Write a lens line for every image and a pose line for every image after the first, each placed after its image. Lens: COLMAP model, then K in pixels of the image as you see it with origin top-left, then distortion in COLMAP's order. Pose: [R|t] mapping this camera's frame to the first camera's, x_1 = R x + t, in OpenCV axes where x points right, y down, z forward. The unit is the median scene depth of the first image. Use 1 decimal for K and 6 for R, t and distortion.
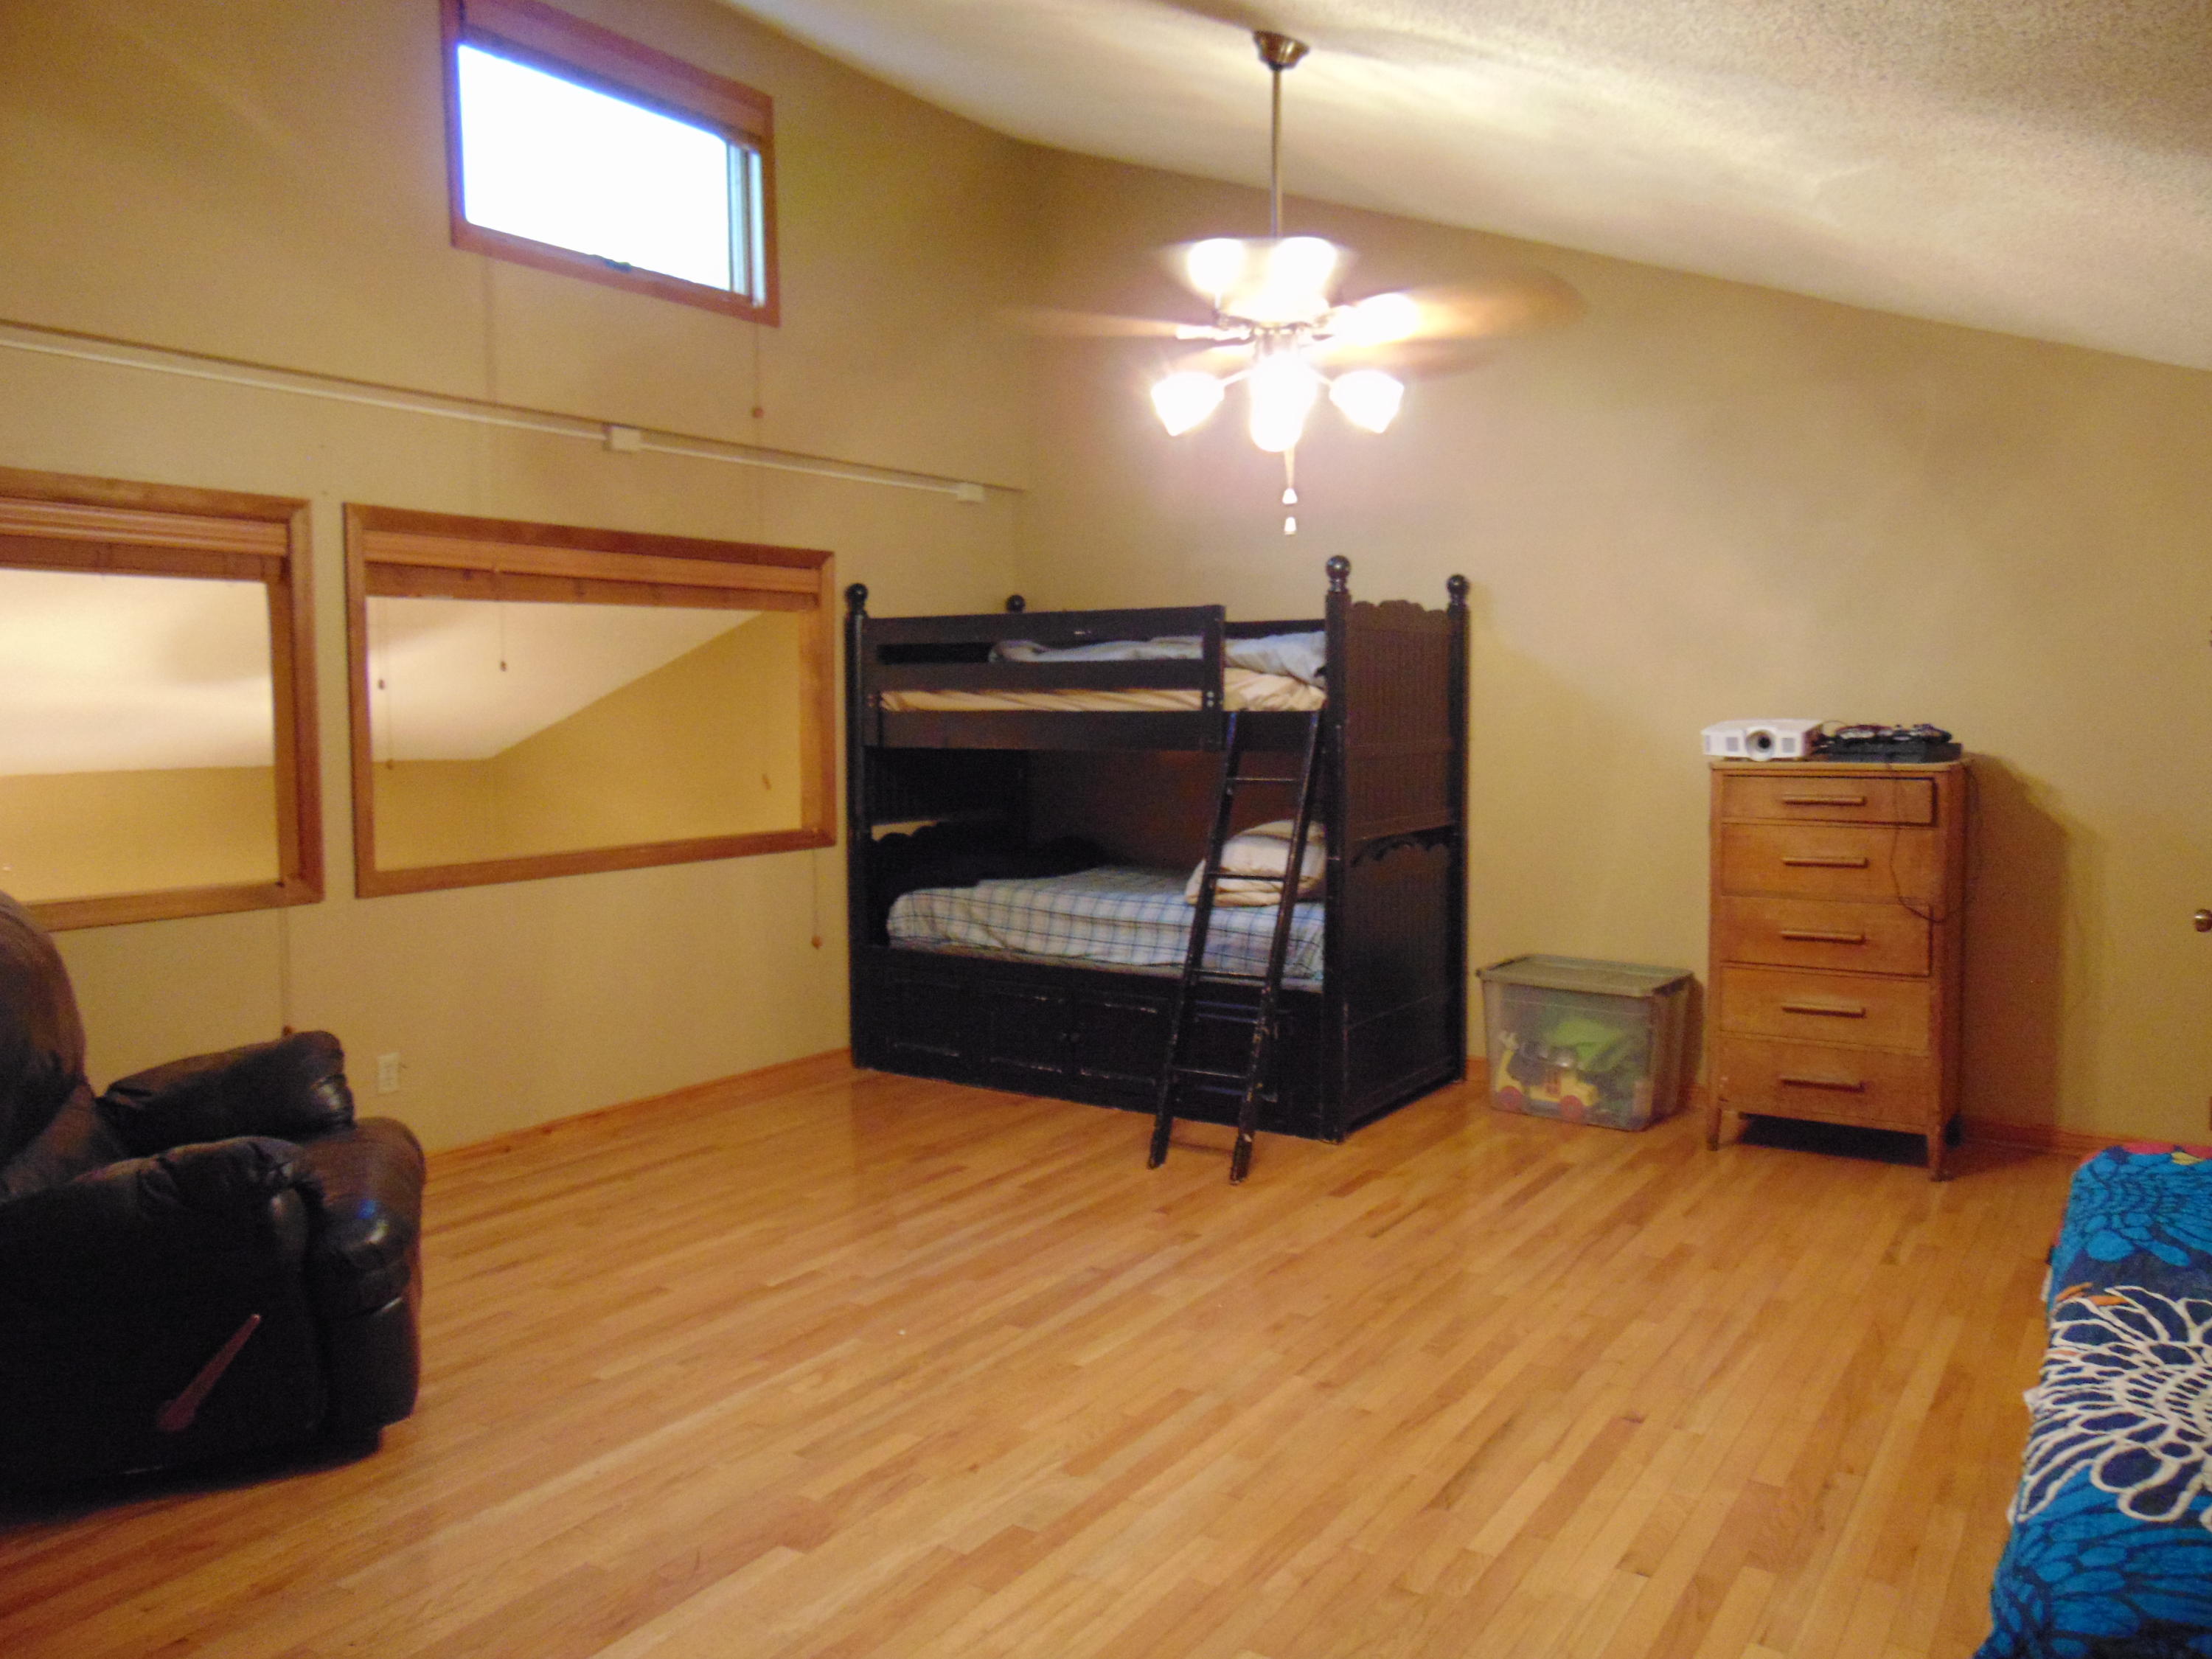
lens RADIAL K [[1660.3, 0, 1105.6], [0, 1660.3, 823.1], [0, 0, 1]] dist [-0.034220, 0.071663]
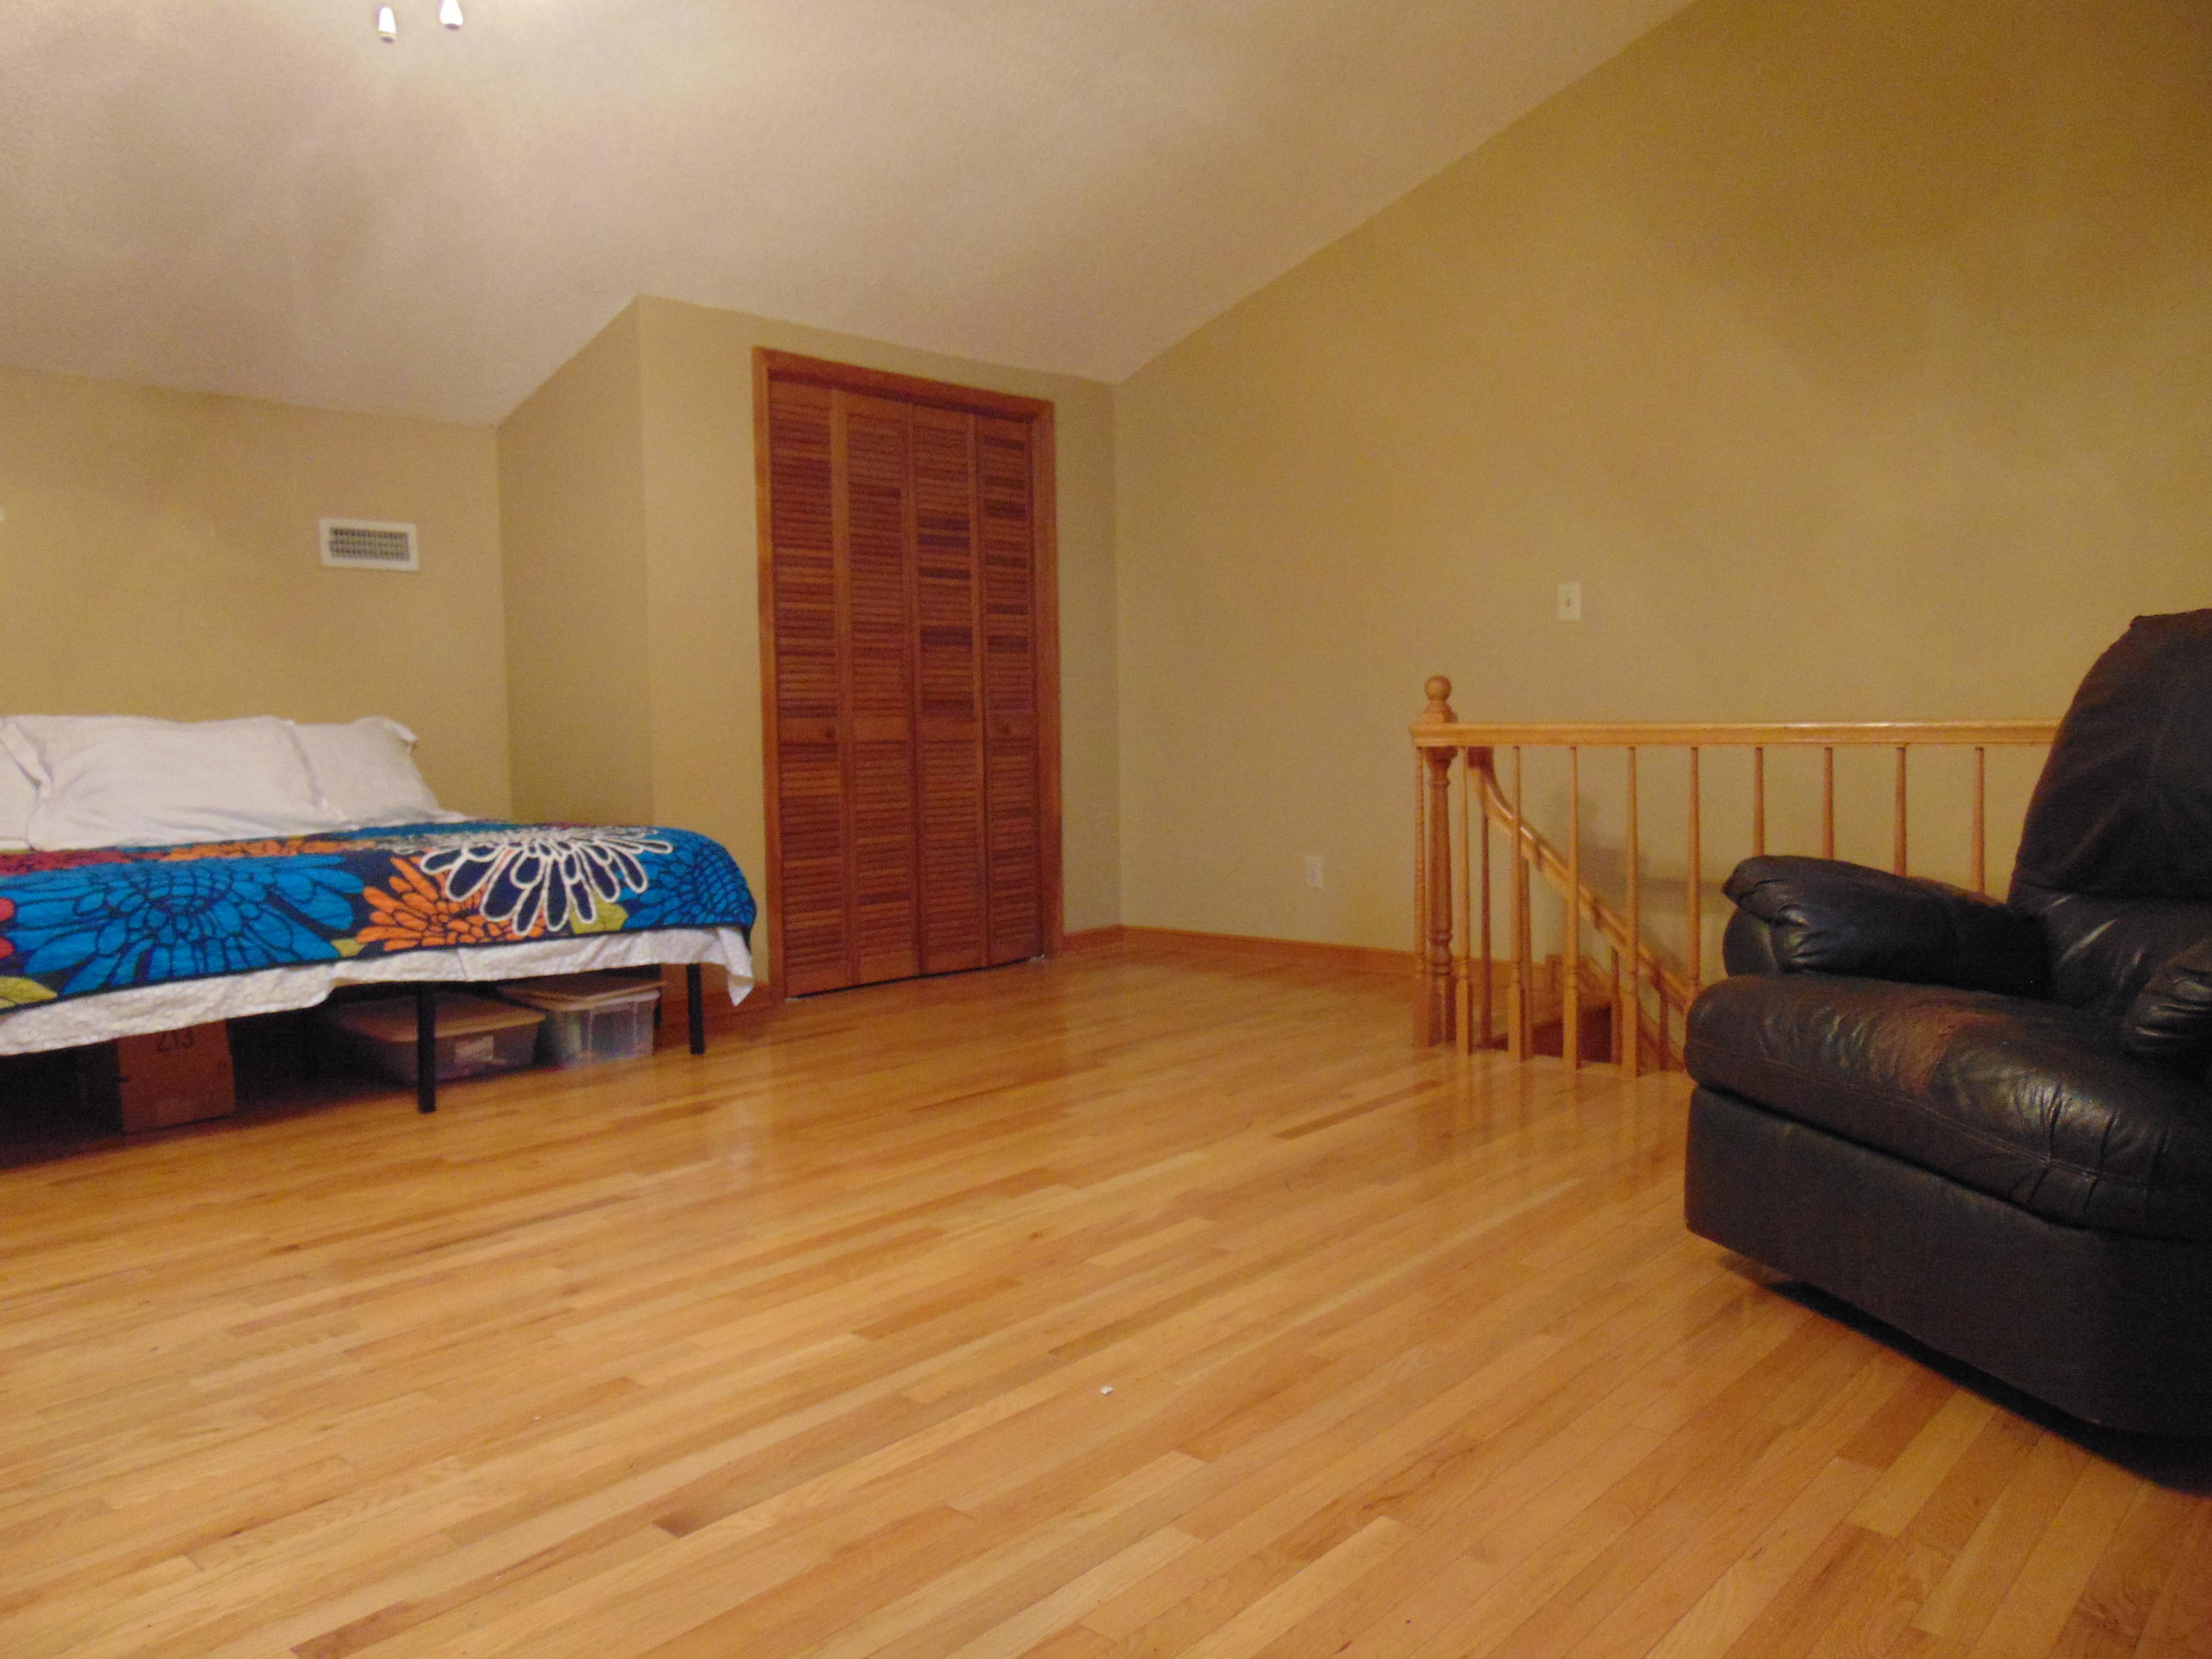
lens RADIAL K [[1660.3, 0, 1090.7], [0, 1660.3, 827.5], [0, 0, 1]] dist [-0.034220, 0.071663]
pose [[-0.989367, 0.015563, 0.144602, -0.206200], [0.035459, 0.990067, 0.136051, 0.025829], [-0.141049, 0.139732, -0.980092, 1.544417]]
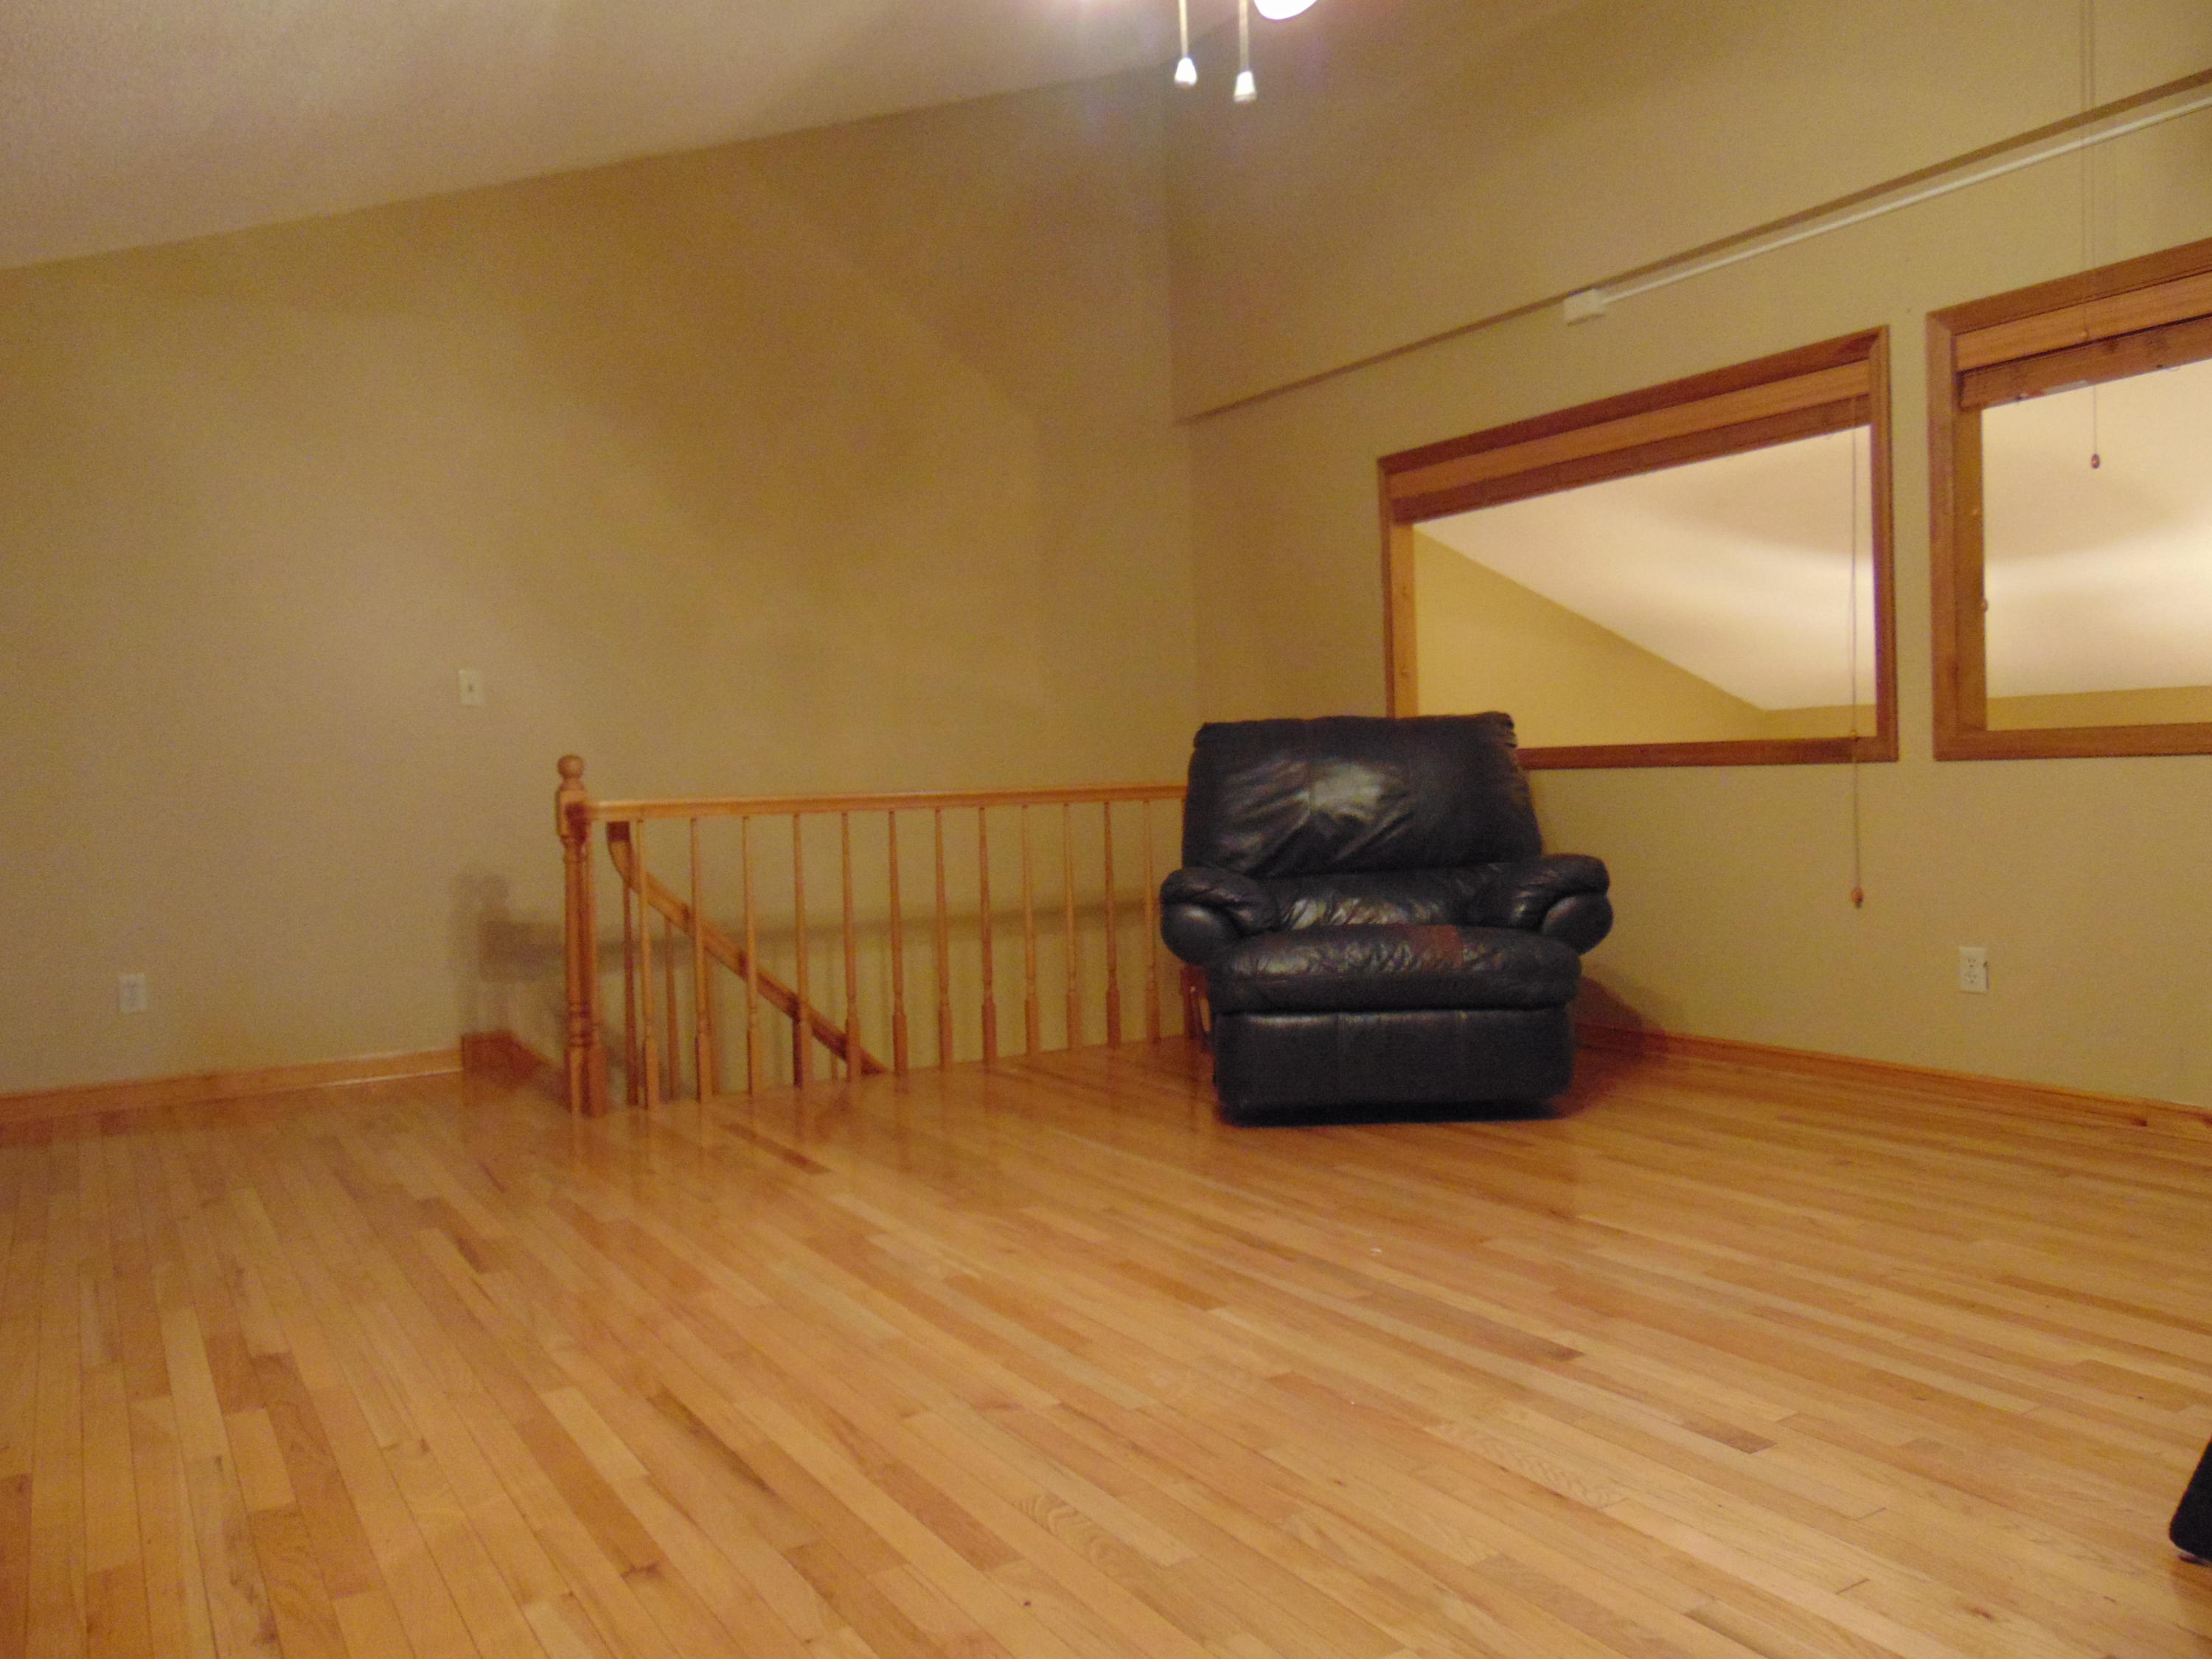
lens RADIAL K [[1660.3, 0, 1101.2], [0, 1660.3, 833.1], [0, 0, 1]] dist [-0.034220, 0.071663]
pose [[-0.411721, 0.051991, -0.909826, 0.669731], [-0.034823, 0.996745, 0.072717, 0.044341], [0.910645, 0.061622, -0.408570, 1.190883]]
